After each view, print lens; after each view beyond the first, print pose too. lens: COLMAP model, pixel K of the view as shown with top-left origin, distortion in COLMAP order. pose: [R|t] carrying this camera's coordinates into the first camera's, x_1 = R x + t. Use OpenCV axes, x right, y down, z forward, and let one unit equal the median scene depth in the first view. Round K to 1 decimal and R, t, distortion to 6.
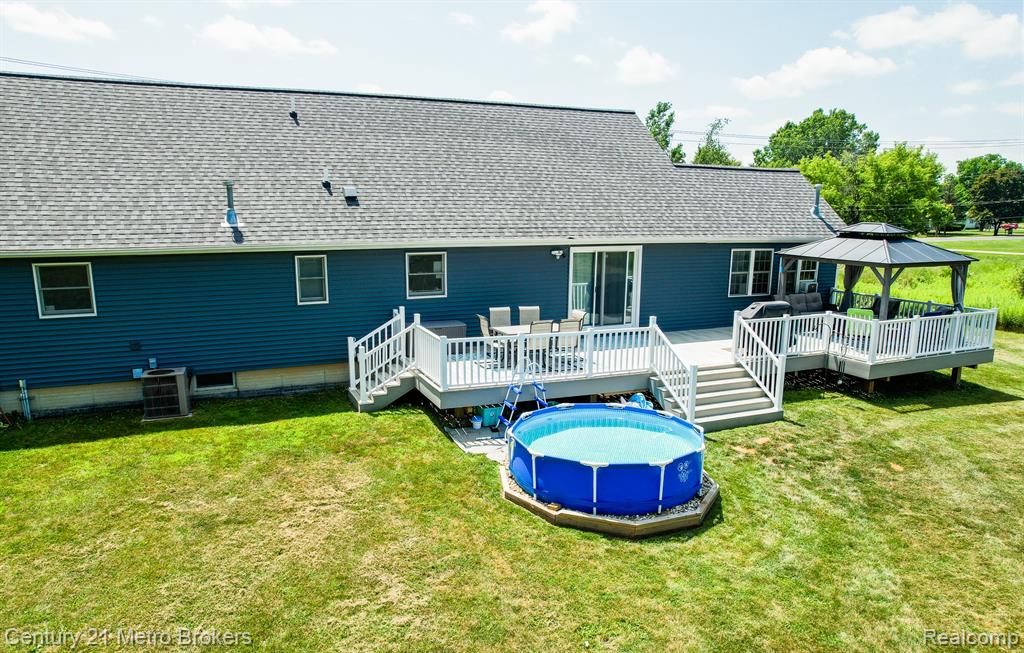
lens RADIAL K [[670.7, 0, 512.0], [0, 670.7, 326.5], [0, 0, 1]] dist [-0.017037, -0.000400]
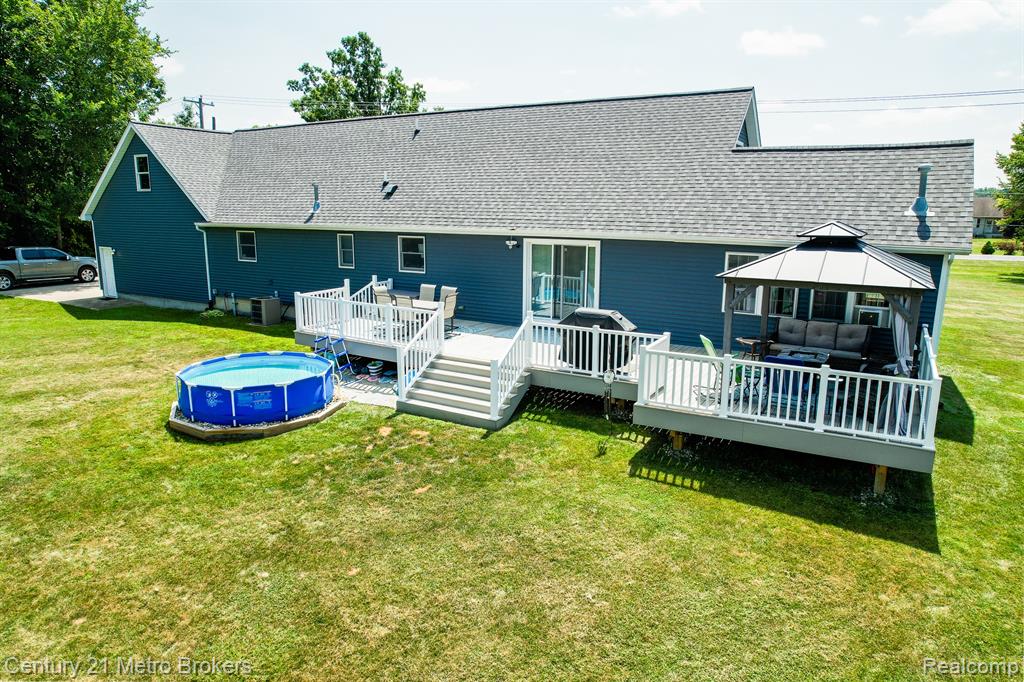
lens RADIAL K [[655.8, 0, 511.3], [0, 655.8, 314.6], [0, 0, 1]] dist [-0.009506, -0.001034]
pose [[0.598850, 0.132783, -0.789776, 0.963378], [-0.142298, 0.988110, 0.058231, -0.062559], [0.788118, 0.077512, 0.610625, 0.402269]]
